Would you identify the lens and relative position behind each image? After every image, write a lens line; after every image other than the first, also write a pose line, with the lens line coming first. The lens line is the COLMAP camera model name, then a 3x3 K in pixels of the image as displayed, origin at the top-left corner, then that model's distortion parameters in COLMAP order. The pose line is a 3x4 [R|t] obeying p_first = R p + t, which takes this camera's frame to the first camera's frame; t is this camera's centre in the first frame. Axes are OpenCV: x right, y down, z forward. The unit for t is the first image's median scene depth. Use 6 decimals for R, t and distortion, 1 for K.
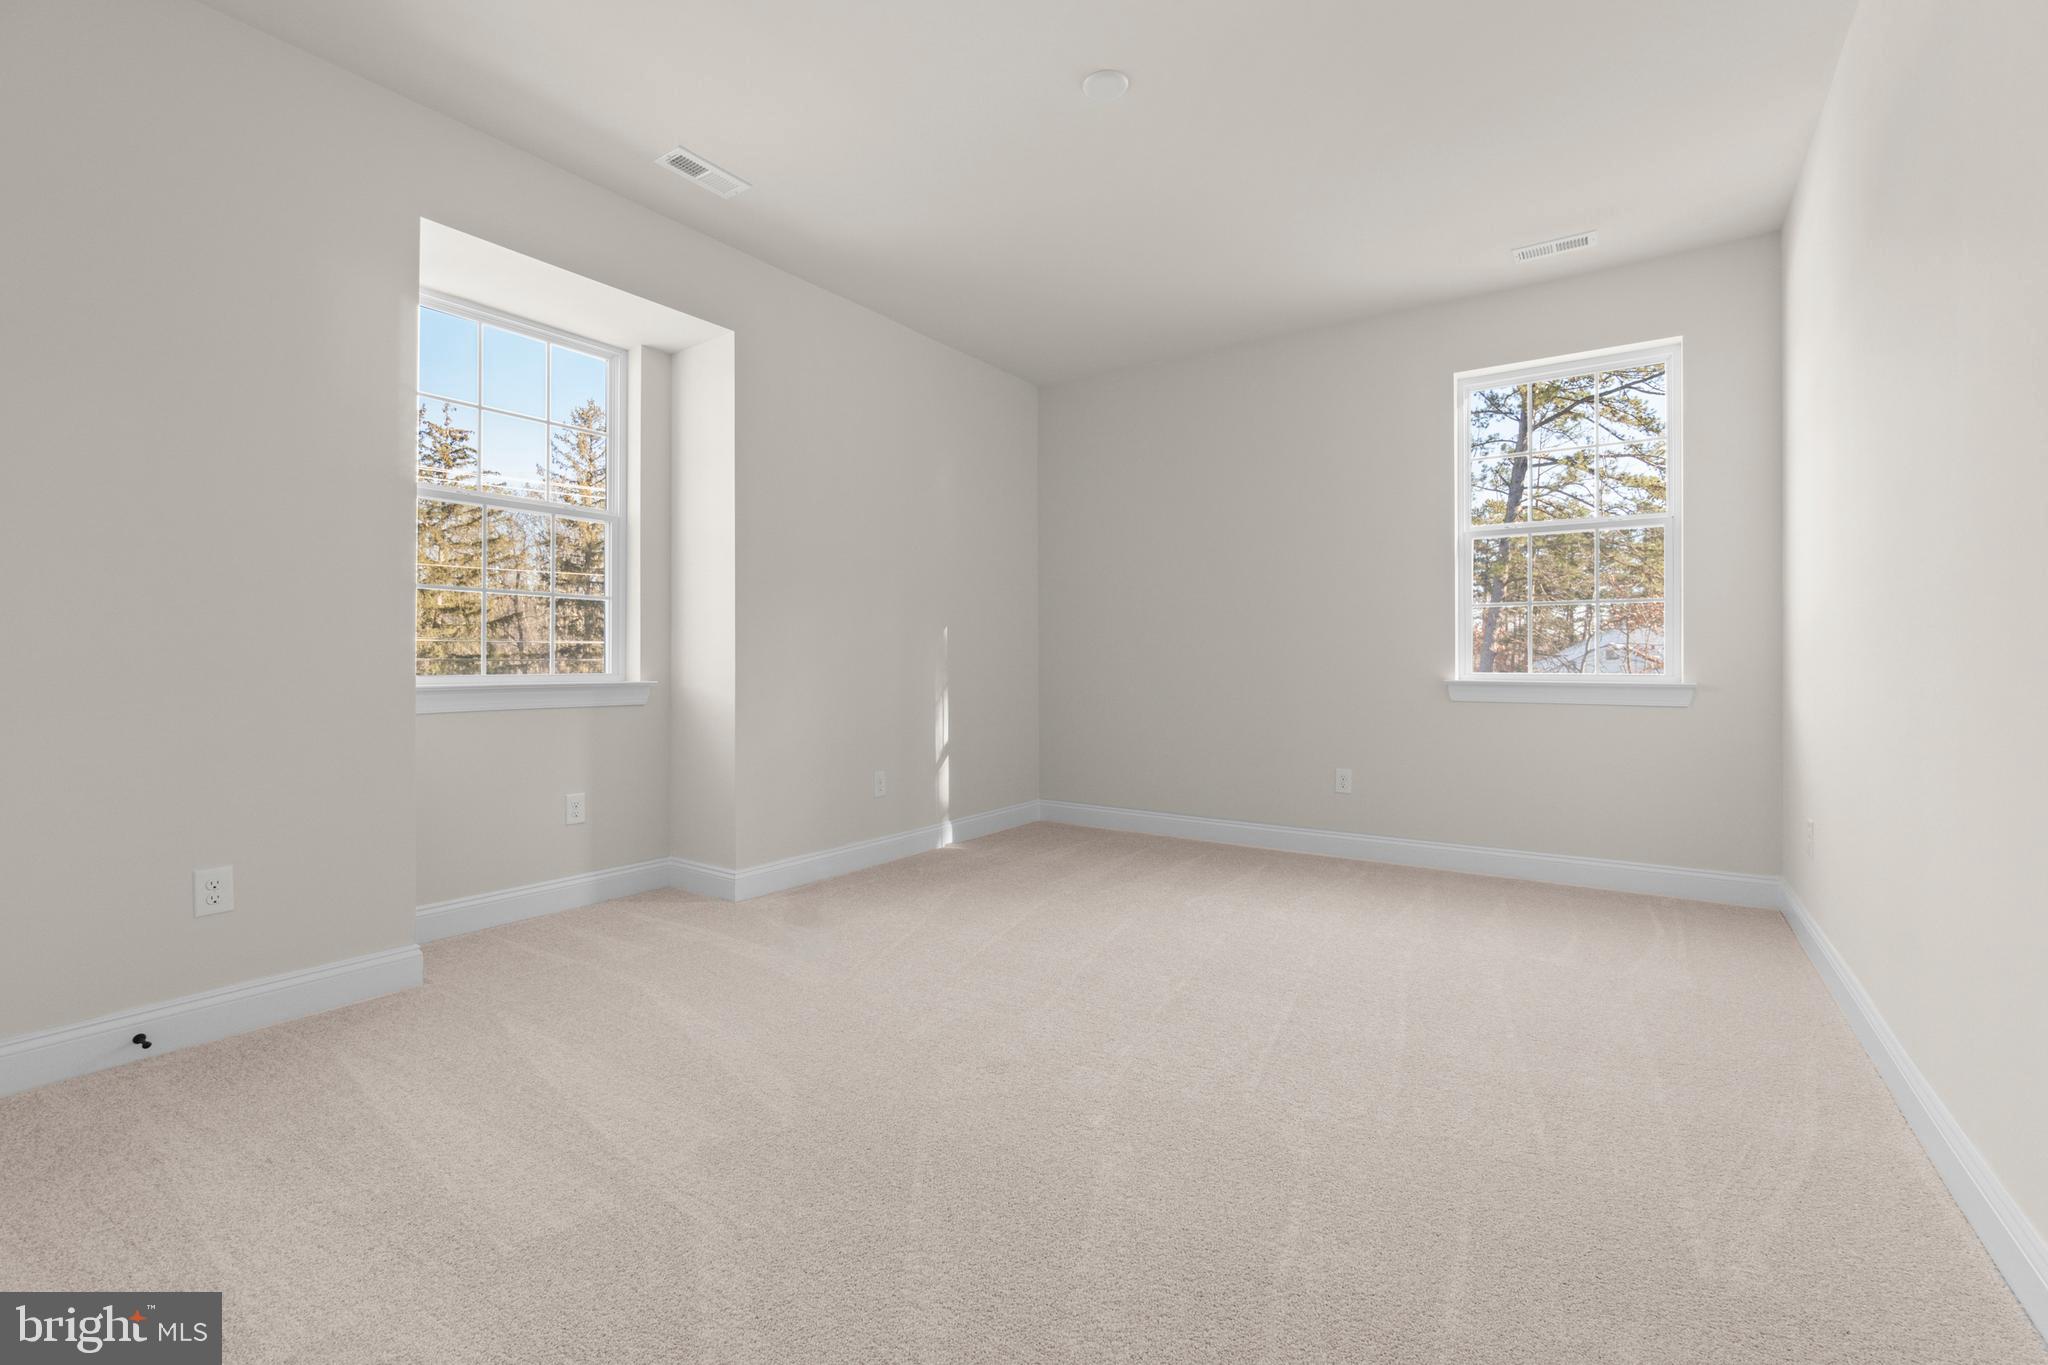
lens RADIAL K [[883.8, 0, 1025.4], [0, 883.8, 660.2], [0, 0, 1]] dist [-0.002132, -0.000041]
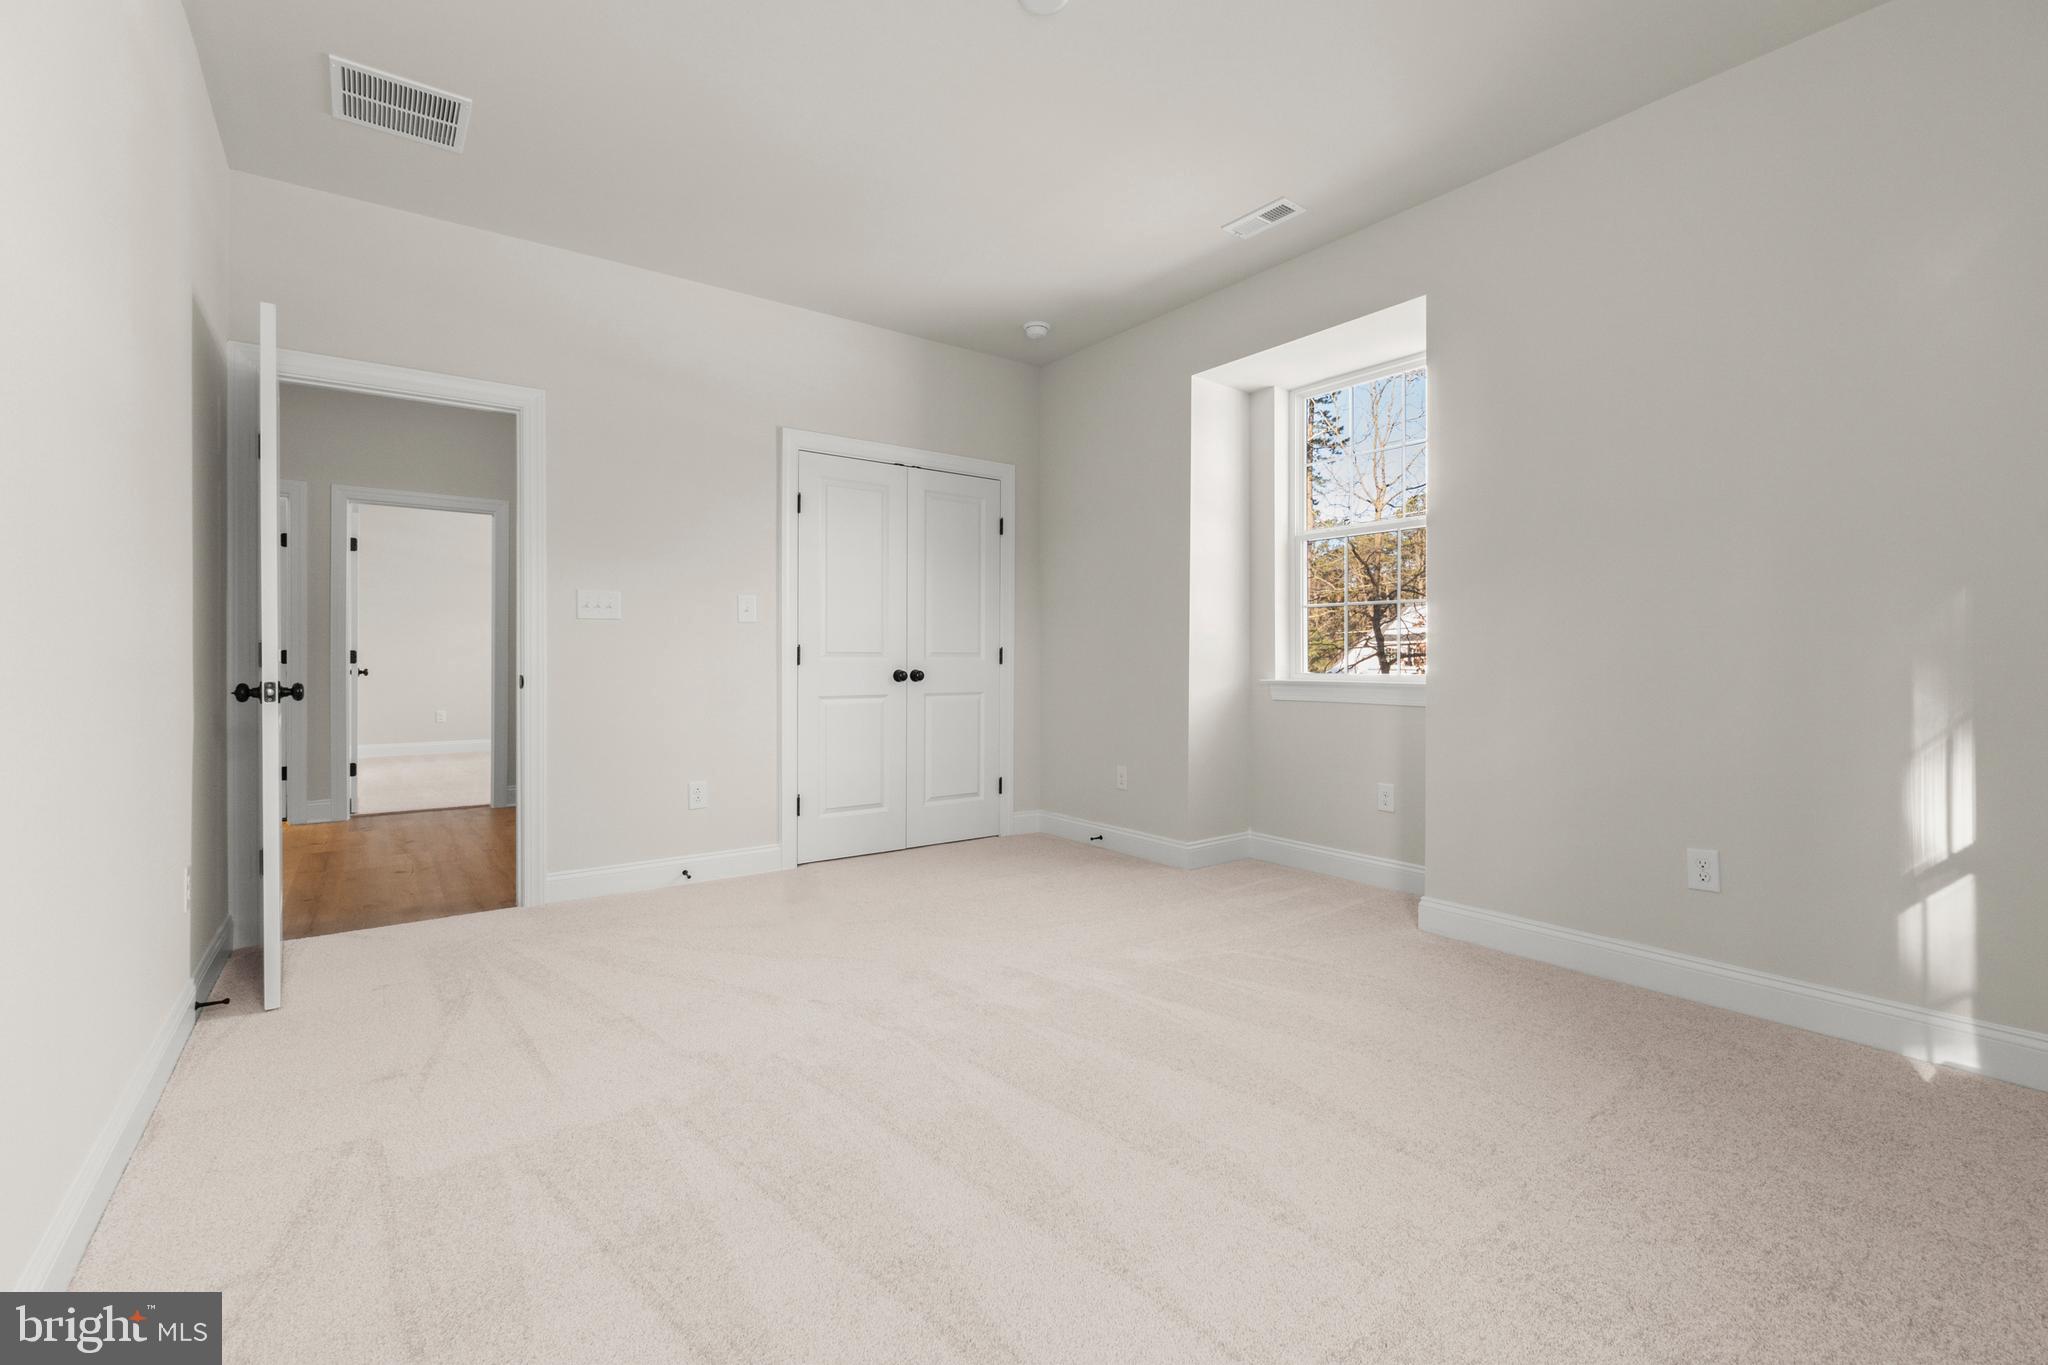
lens RADIAL K [[883.8, 0, 1025.4], [0, 883.8, 660.2], [0, 0, 1]] dist [-0.002132, -0.000041]
pose [[-0.314902, 0.002990, -0.949120, 0.501394], [0.003165, 0.999993, 0.002100, -0.004396], [0.949119, -0.002343, -0.314909, 0.691562]]
